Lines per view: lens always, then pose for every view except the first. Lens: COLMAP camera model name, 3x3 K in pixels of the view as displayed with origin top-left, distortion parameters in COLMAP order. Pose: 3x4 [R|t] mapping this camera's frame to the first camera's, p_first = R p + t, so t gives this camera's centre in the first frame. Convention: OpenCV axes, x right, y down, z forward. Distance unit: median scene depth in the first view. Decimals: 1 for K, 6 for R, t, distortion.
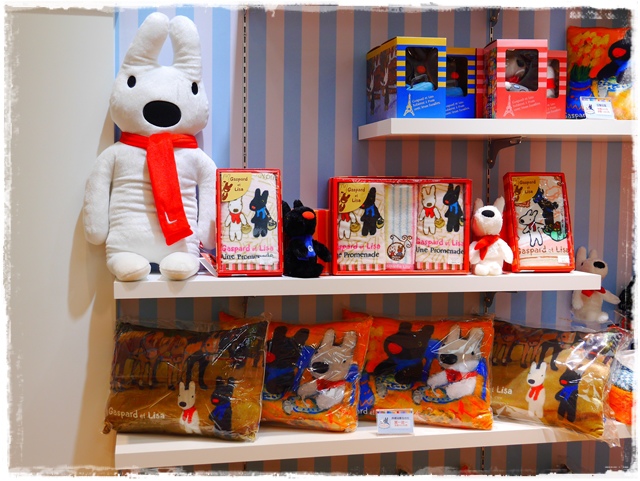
lens RADIAL K [[862.2, 0, 320.0], [0, 862.2, 240.5], [0, 0, 1]] dist [-0.017764, -0.008540]
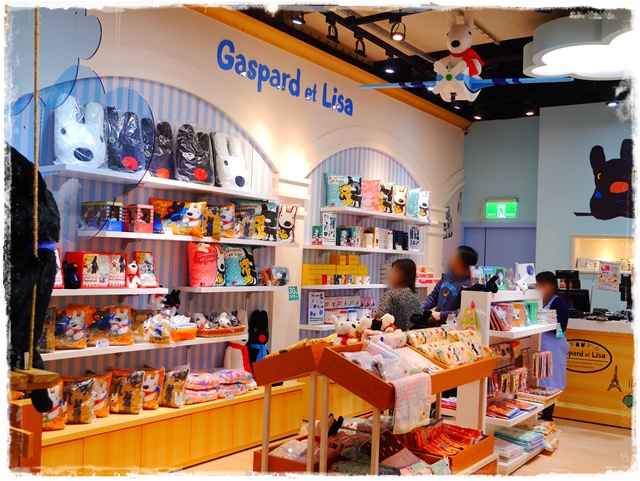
lens RADIAL K [[678.4, 0, 320.0], [0, 678.4, 240.5], [0, 0, 1]] dist [0.001348, -0.006255]
pose [[0.724071, 0.042153, 0.688437, -0.876361], [0.014874, 0.996944, -0.076687, 0.062521], [-0.689566, 0.065767, 0.721231, -0.995118]]
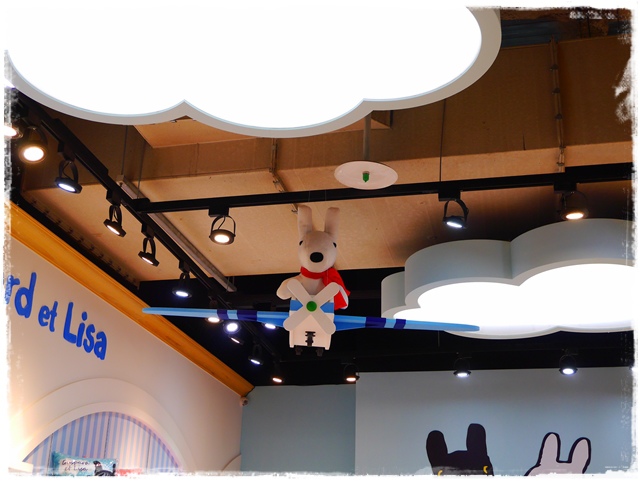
lens RADIAL K [[862.2, 0, 320.0], [0, 862.2, 240.5], [0, 0, 1]] dist [-0.017764, -0.008540]
pose [[0.403055, 0.350715, 0.845308, -0.540548], [0.039413, 0.916148, -0.398899, -0.075131], [-0.914327, 0.194094, 0.355435, -0.303302]]
